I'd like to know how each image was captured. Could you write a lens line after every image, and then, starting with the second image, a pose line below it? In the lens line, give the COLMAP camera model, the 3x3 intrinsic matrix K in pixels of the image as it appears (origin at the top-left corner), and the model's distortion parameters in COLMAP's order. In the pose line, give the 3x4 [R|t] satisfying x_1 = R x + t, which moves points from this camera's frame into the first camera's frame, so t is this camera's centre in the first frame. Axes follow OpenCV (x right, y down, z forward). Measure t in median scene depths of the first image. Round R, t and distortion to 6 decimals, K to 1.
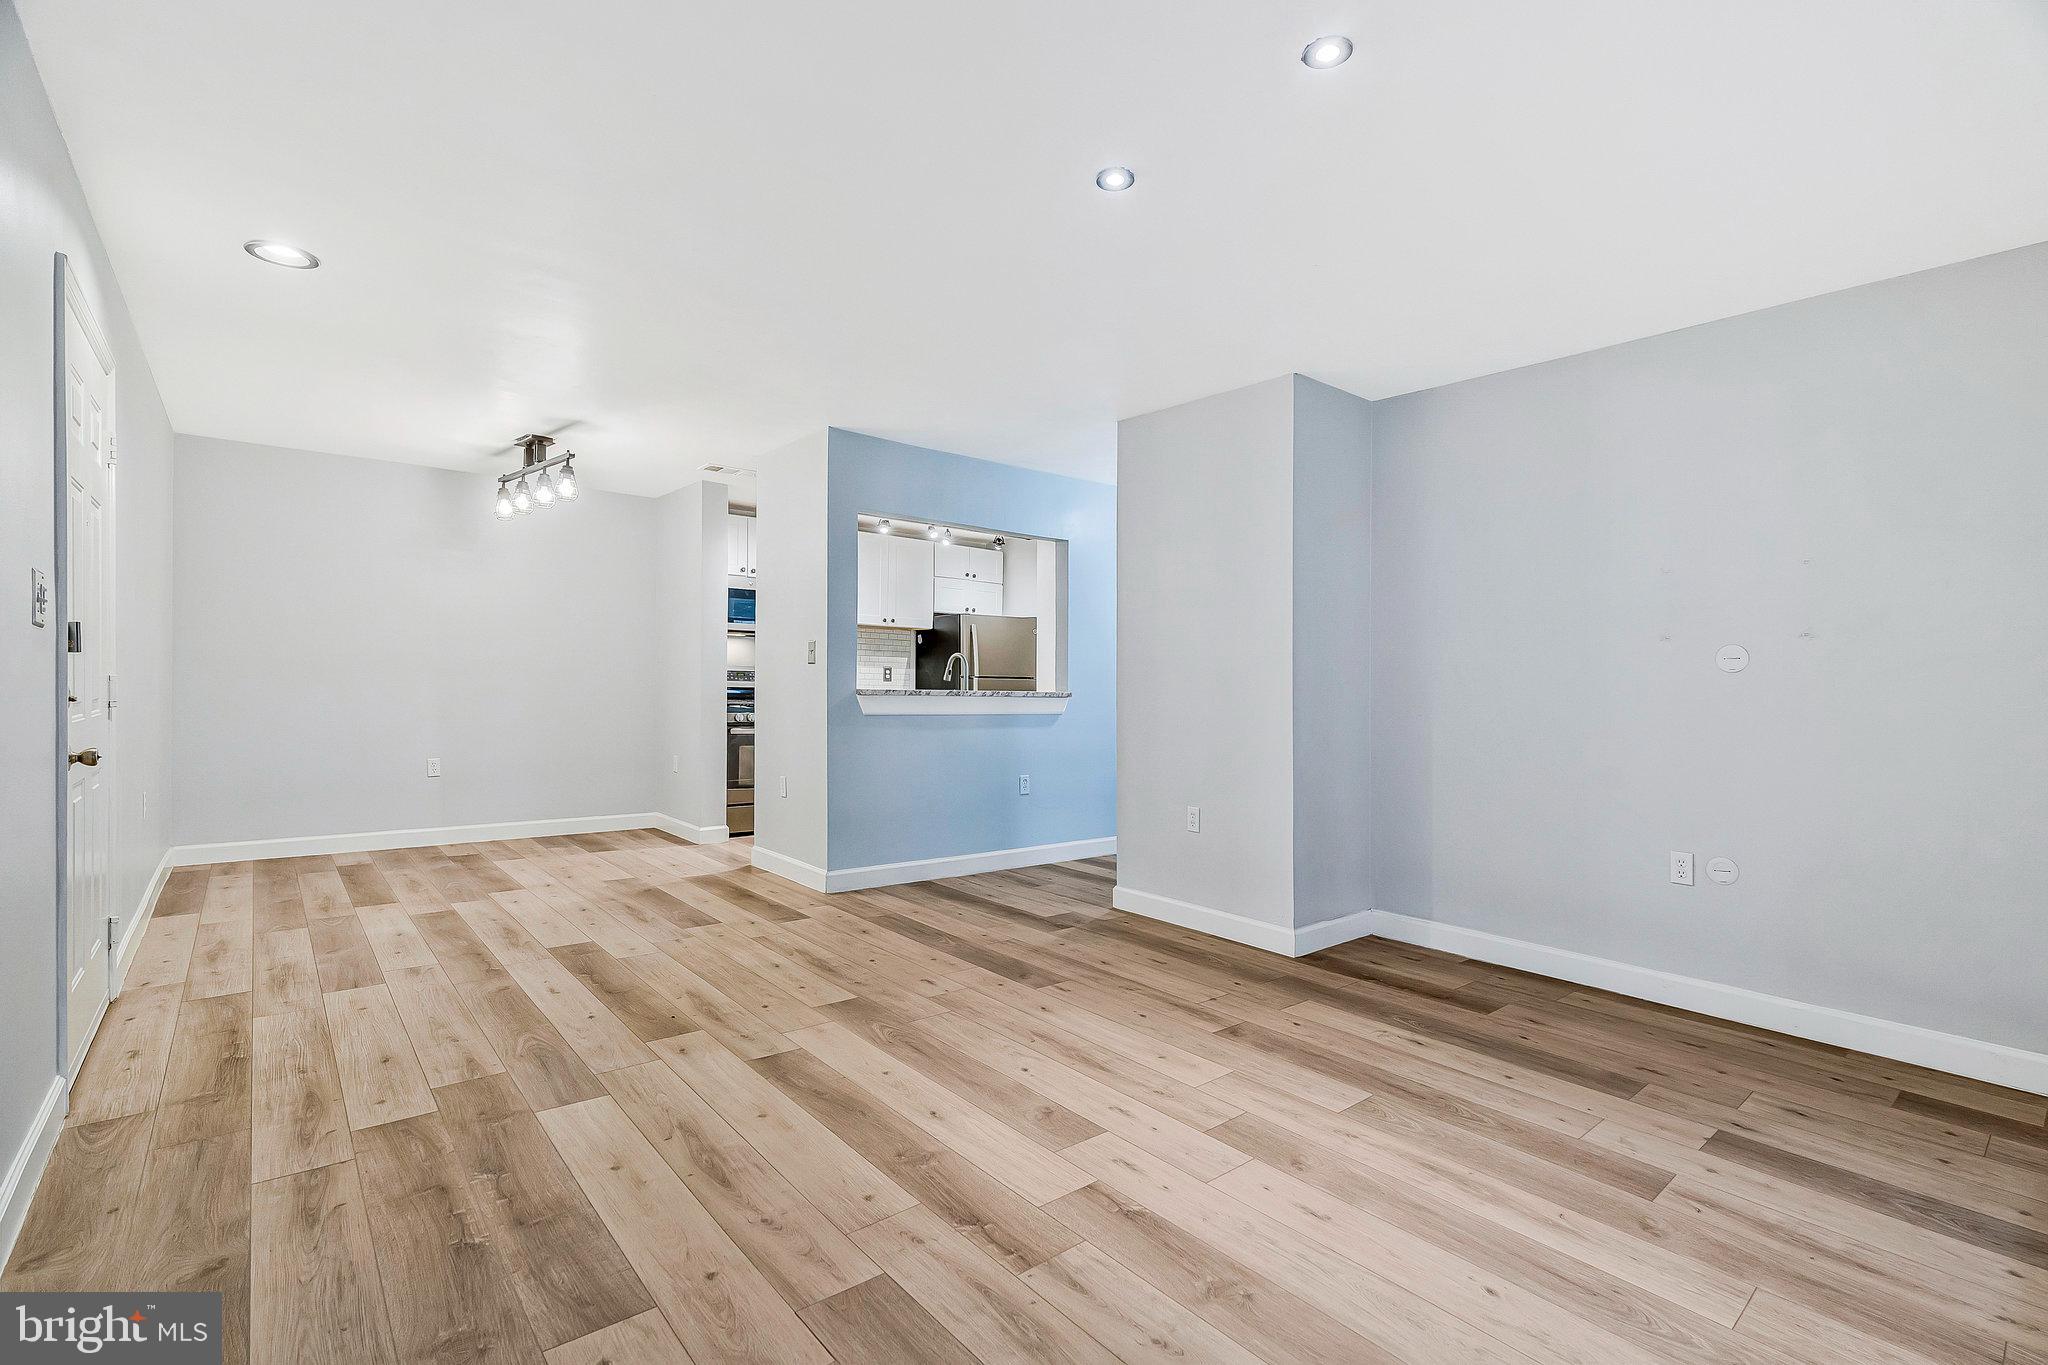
lens RADIAL K [[937.7, 0, 1038.1], [0, 937.7, 646.0], [0, 0, 1]] dist [-0.015270, 0.004774]
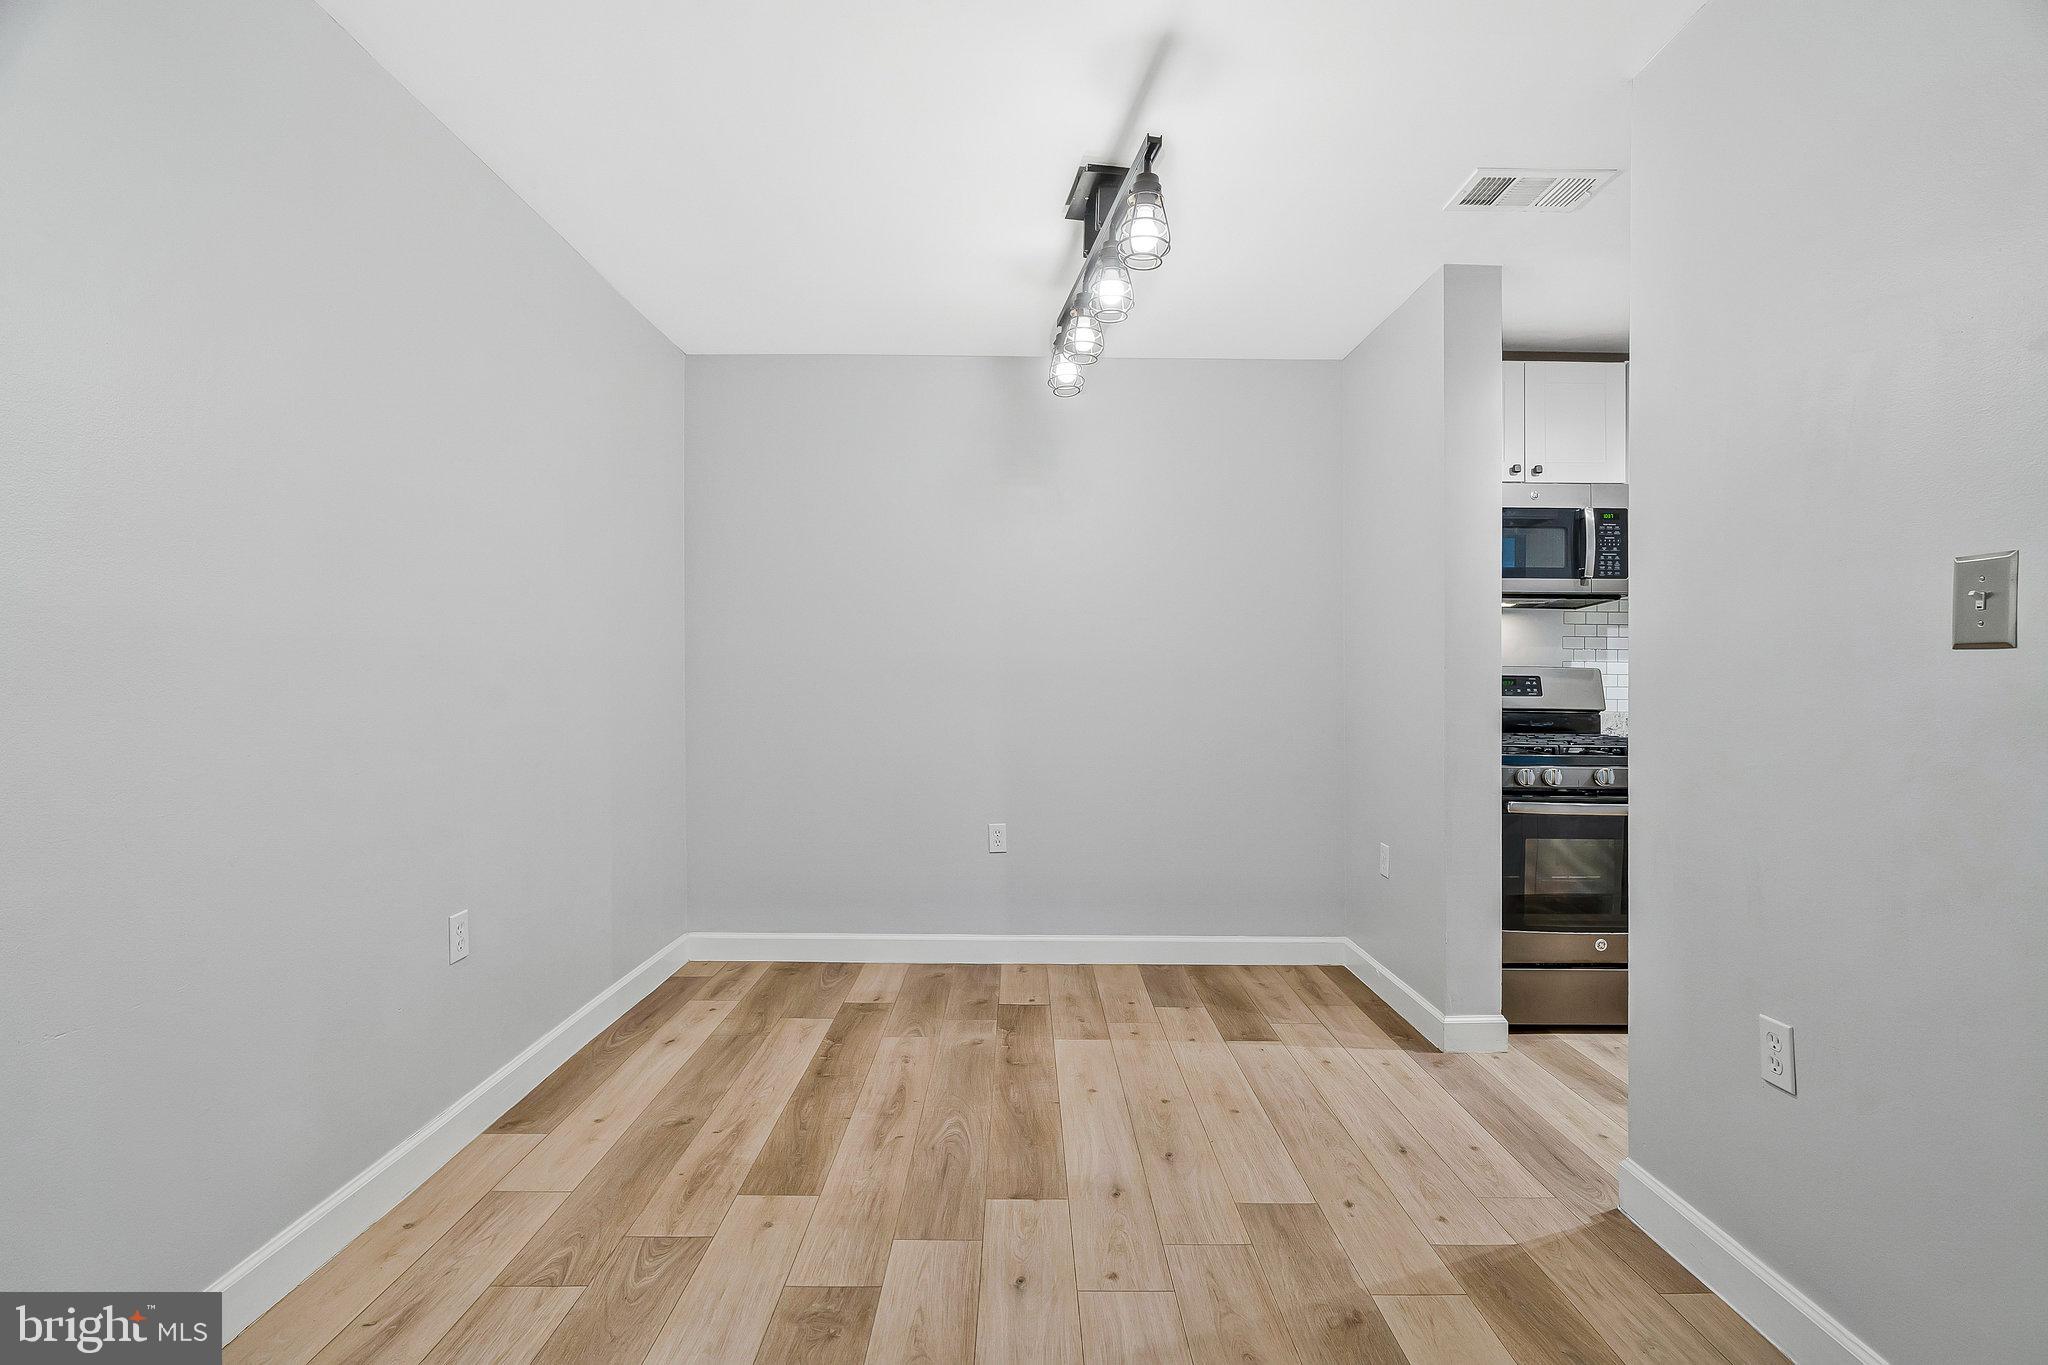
lens RADIAL K [[937.7, 0, 1030.5], [0, 937.7, 656.0], [0, 0, 1]] dist [-0.015270, 0.004774]
pose [[0.772805, -0.029610, -0.633952, -0.491186], [0.036374, 0.999336, -0.002335, 0.017627], [0.633600, -0.021255, 0.773369, 1.114536]]
